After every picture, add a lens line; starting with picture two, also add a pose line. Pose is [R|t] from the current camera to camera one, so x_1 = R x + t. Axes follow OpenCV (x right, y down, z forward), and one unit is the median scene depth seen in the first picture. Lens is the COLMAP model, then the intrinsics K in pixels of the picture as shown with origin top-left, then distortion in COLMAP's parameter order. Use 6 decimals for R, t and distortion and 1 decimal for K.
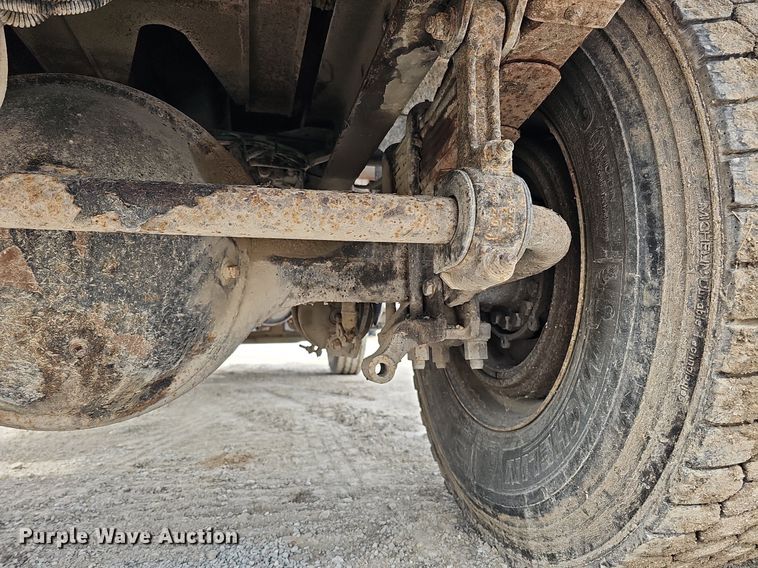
lens RADIAL K [[504.9, 0, 383.0], [0, 504.9, 284.0], [0, 0, 1]] dist [0.064688, -0.081135]
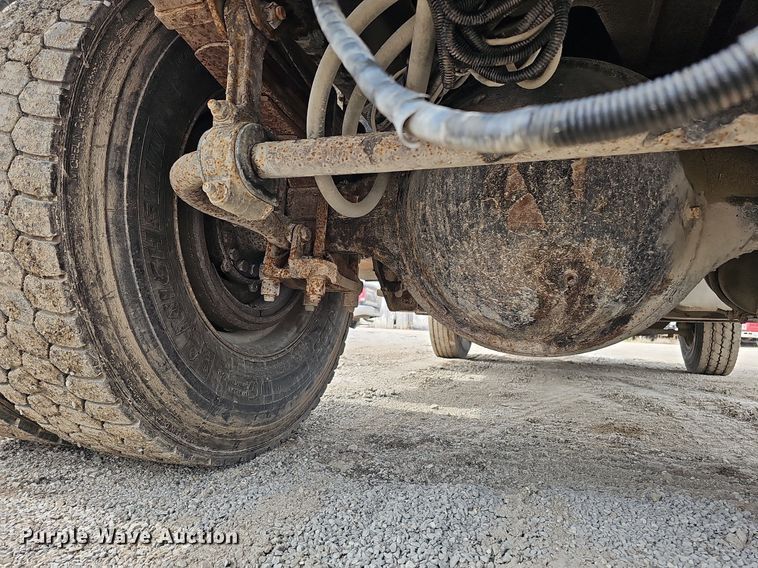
lens RADIAL K [[504.9, 0, 383.0], [0, 504.9, 284.0], [0, 0, 1]] dist [0.064688, -0.081135]
pose [[0.827172, -0.010240, -0.561856, -0.267228], [0.011295, 0.999935, -0.001595, 0.125156], [0.561836, -0.005027, 0.827233, -0.206659]]
